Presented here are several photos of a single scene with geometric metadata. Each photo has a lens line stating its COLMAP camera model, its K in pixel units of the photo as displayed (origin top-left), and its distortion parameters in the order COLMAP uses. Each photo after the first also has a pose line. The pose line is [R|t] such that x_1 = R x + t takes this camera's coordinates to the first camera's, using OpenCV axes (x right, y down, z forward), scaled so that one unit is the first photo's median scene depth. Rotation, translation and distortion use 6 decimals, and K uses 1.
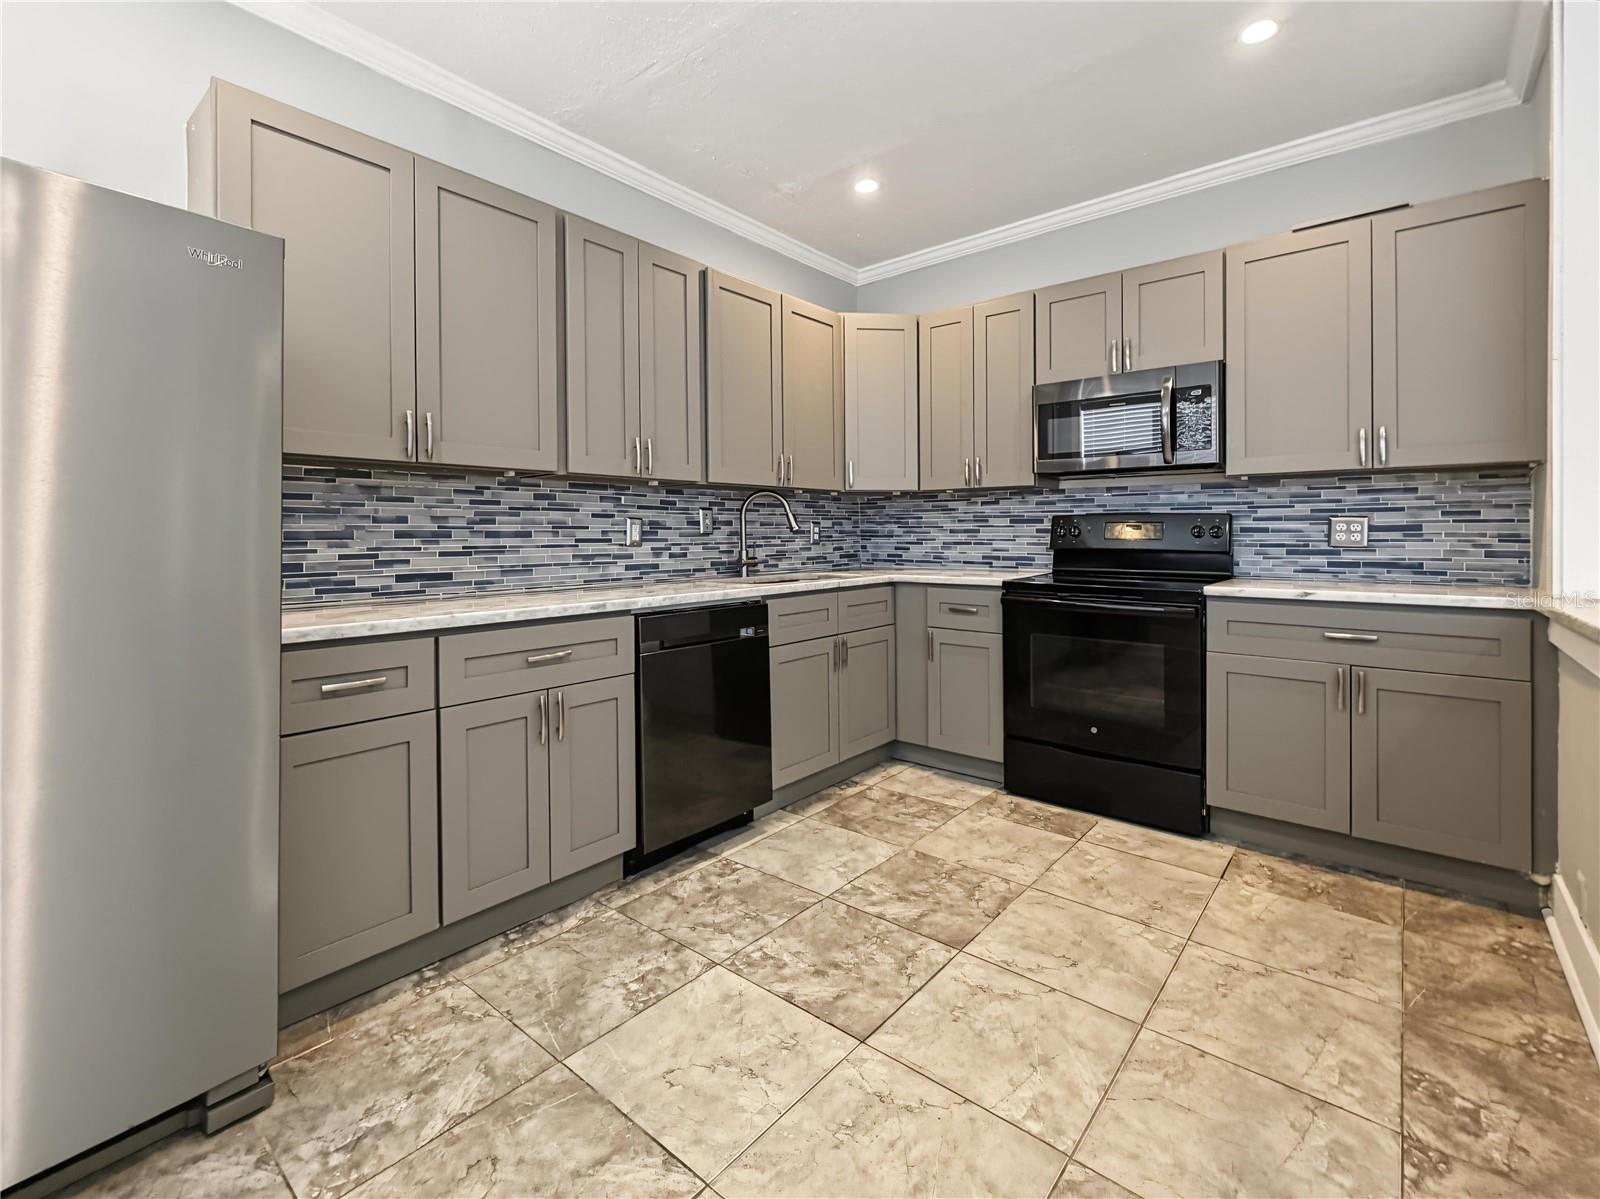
lens RADIAL K [[724.0, 0, 790.7], [0, 724.0, 534.5], [0, 0, 1]] dist [0.002499, -0.000828]
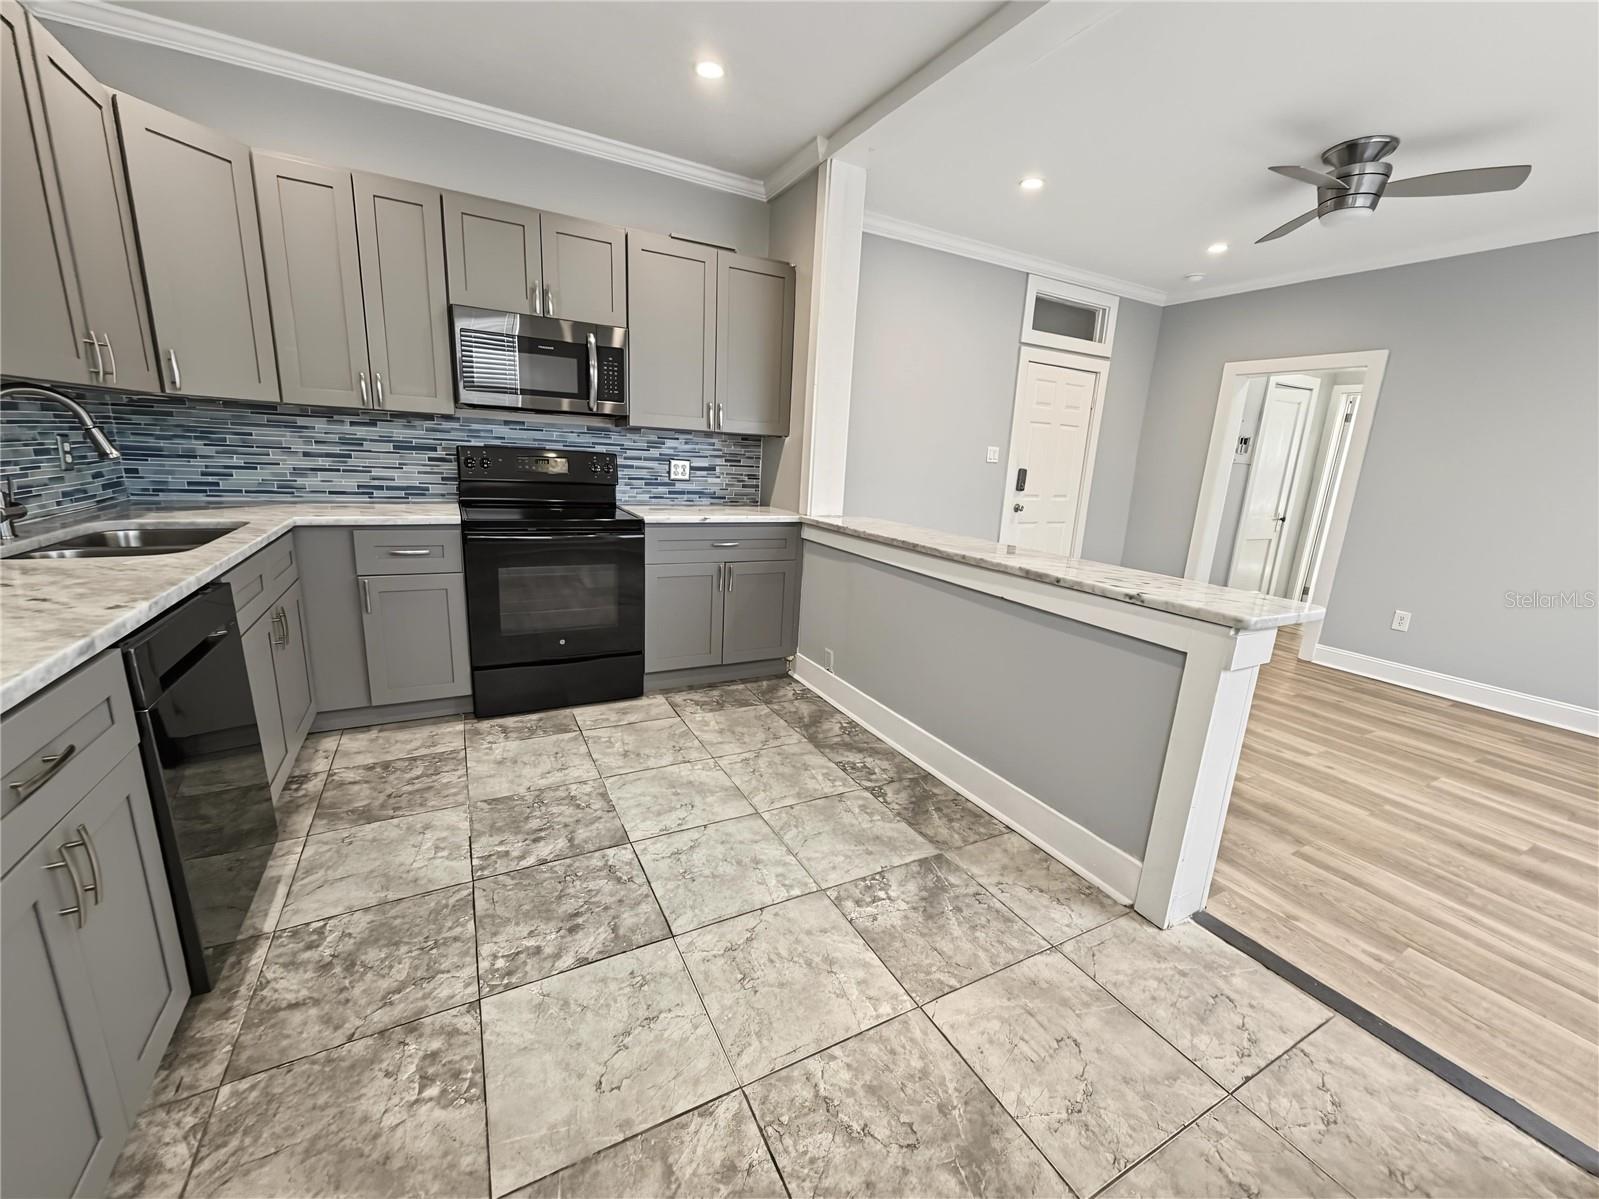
lens RADIAL K [[646.4, 0, 803.1], [0, 646.4, 603.3], [0, 0, 1]] dist [-0.000460, 0.000614]
pose [[0.358382, -0.191927, 0.913633, -0.424821], [-0.052767, 0.972911, 0.225078, -0.053479], [-0.932082, -0.128874, 0.338547, 0.311292]]
